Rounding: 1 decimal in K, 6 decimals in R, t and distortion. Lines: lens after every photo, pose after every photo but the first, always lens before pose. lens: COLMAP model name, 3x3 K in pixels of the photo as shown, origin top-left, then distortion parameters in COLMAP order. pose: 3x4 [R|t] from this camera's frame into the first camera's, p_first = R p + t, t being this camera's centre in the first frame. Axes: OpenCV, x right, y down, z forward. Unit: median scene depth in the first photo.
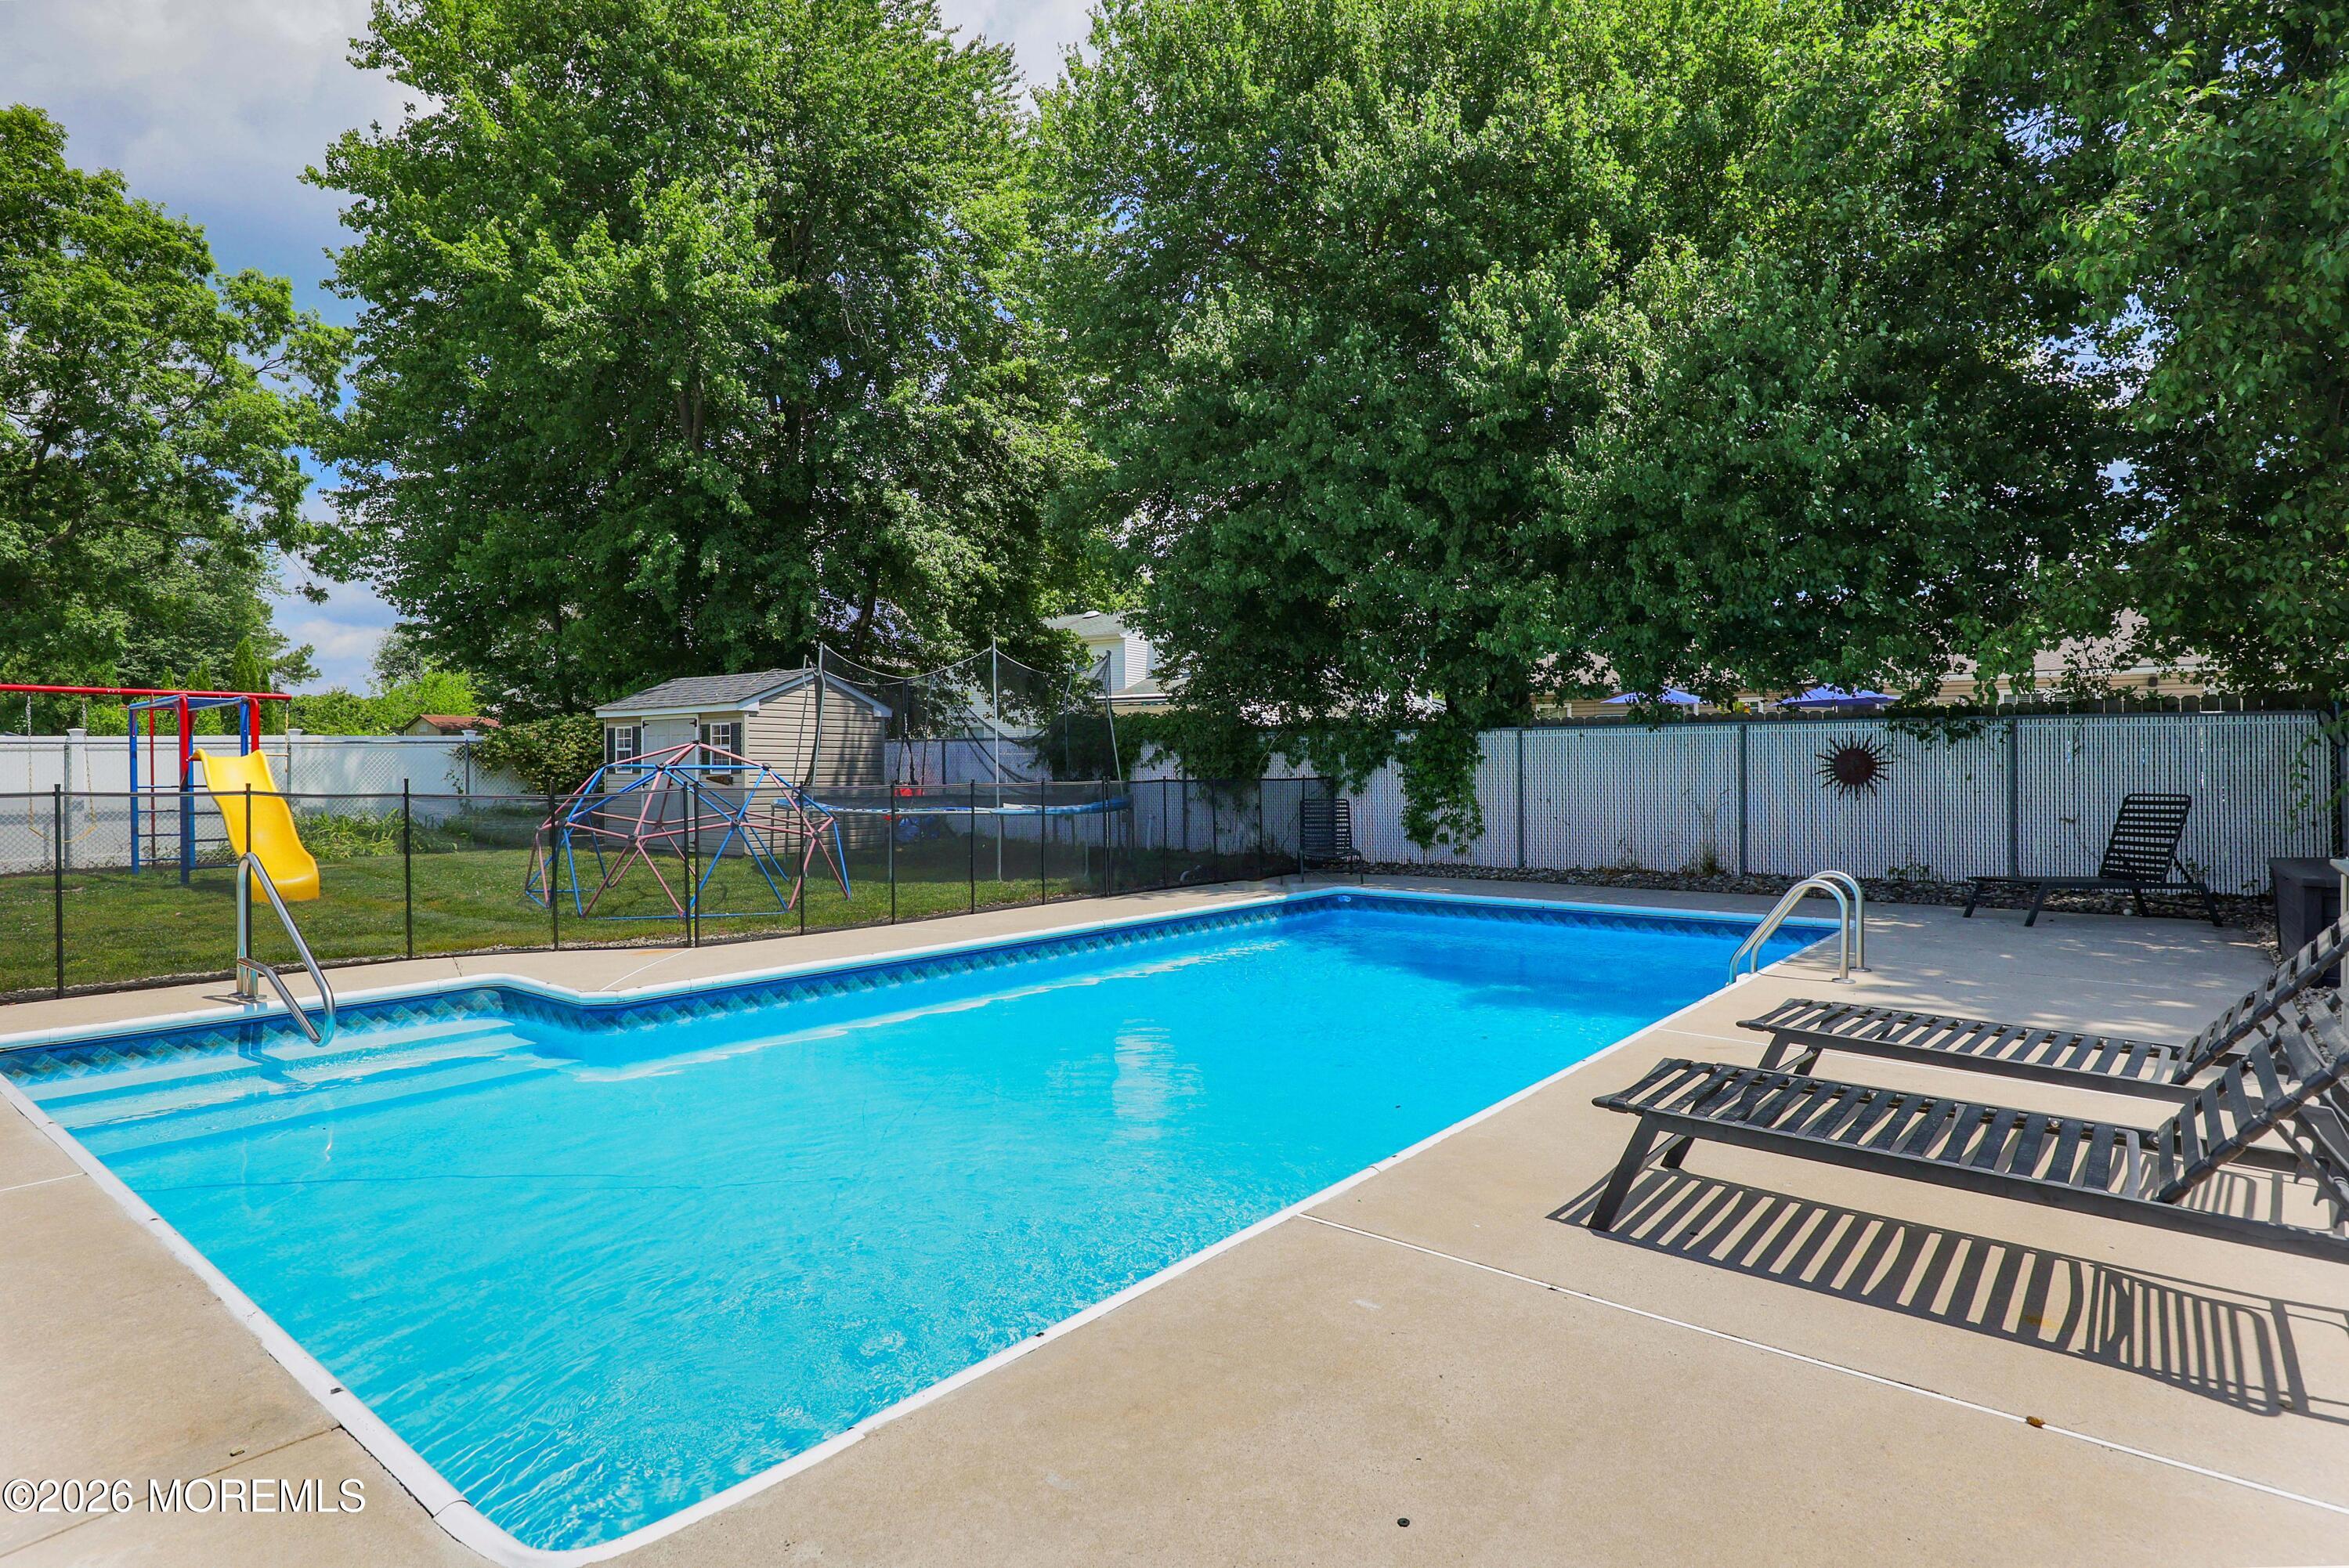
lens RADIAL K [[1208.1, 0, 1180.8], [0, 1208.1, 785.3], [0, 0, 1]] dist [0.029301, 0.001161]
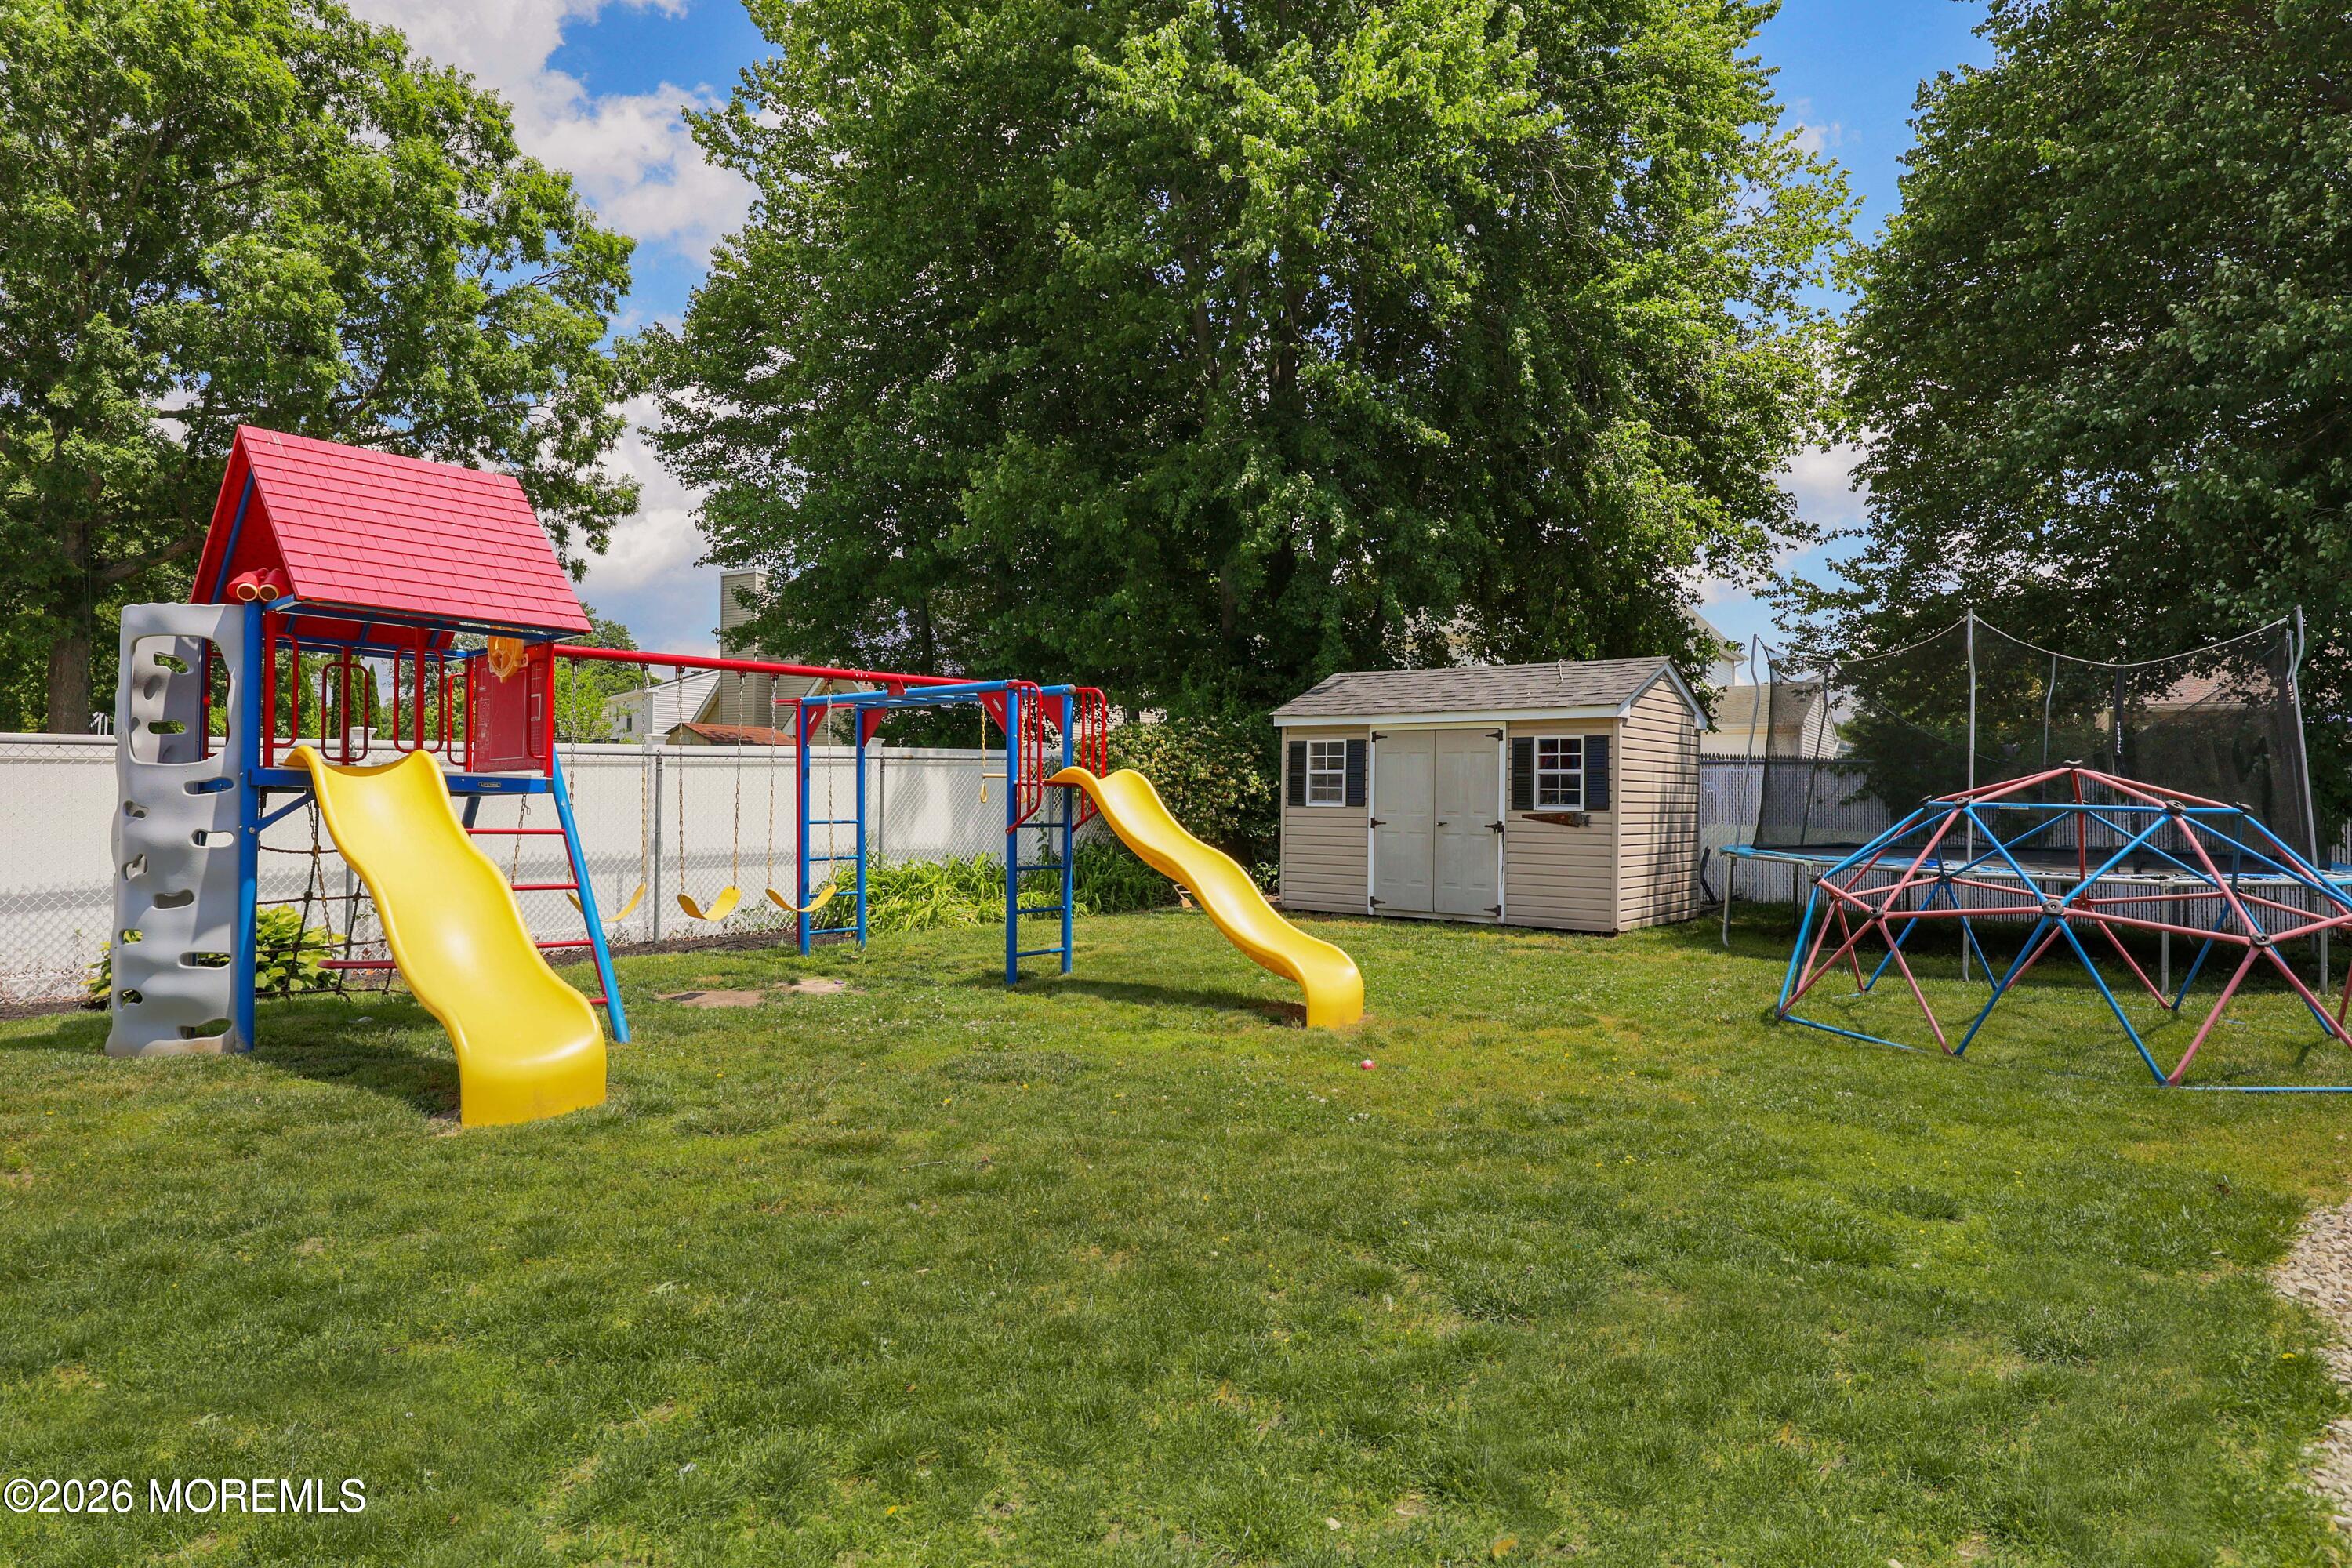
lens RADIAL K [[1410.4, 0, 1178.2], [0, 1410.4, 780.1], [0, 0, 1]] dist [0.003719, -0.000772]
pose [[0.999568, 0.012495, -0.026610, -0.610853], [-0.013128, 0.999632, -0.023756, -0.005126], [0.026303, 0.024096, 0.999364, 0.220741]]
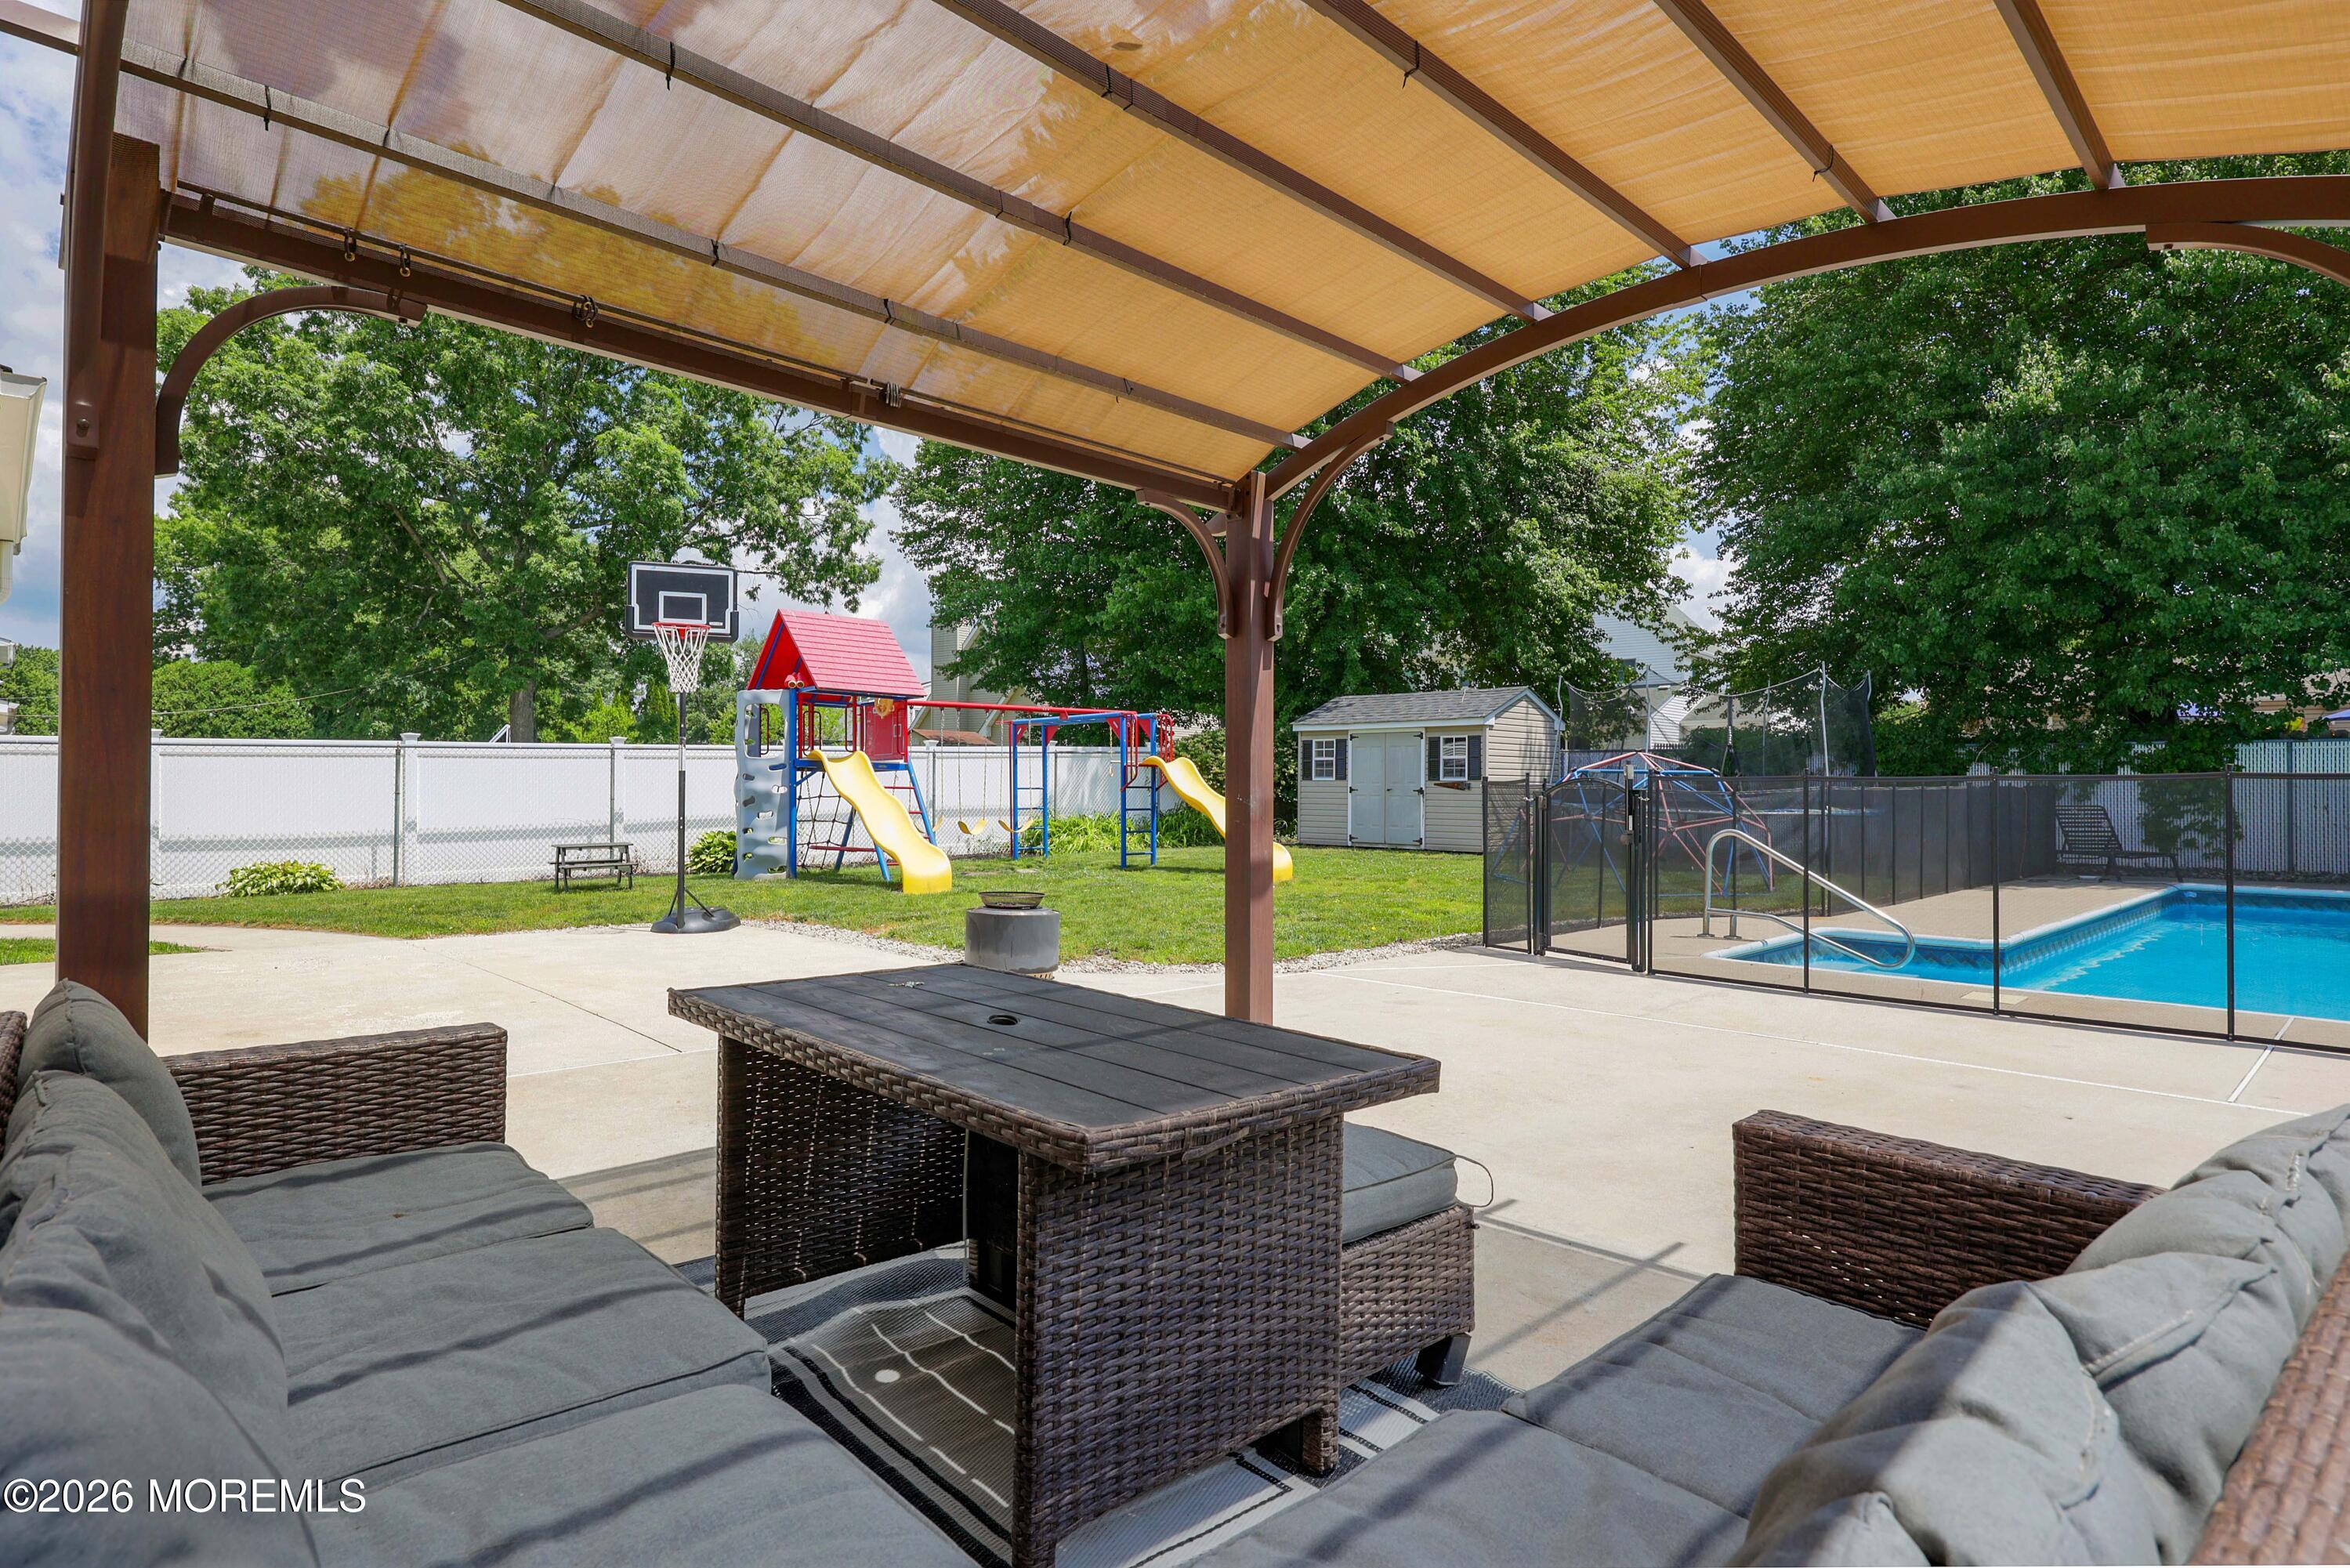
lens RADIAL K [[1277.3, 0, 1168.9], [0, 1277.3, 776.9], [0, 0, 1]] dist [0.009842, 0.000334]
pose [[0.990133, 0.003669, -0.140086, -0.508751], [-0.006637, 0.999763, -0.020726, 0.014937], [0.139977, 0.021451, 0.989922, -0.234102]]
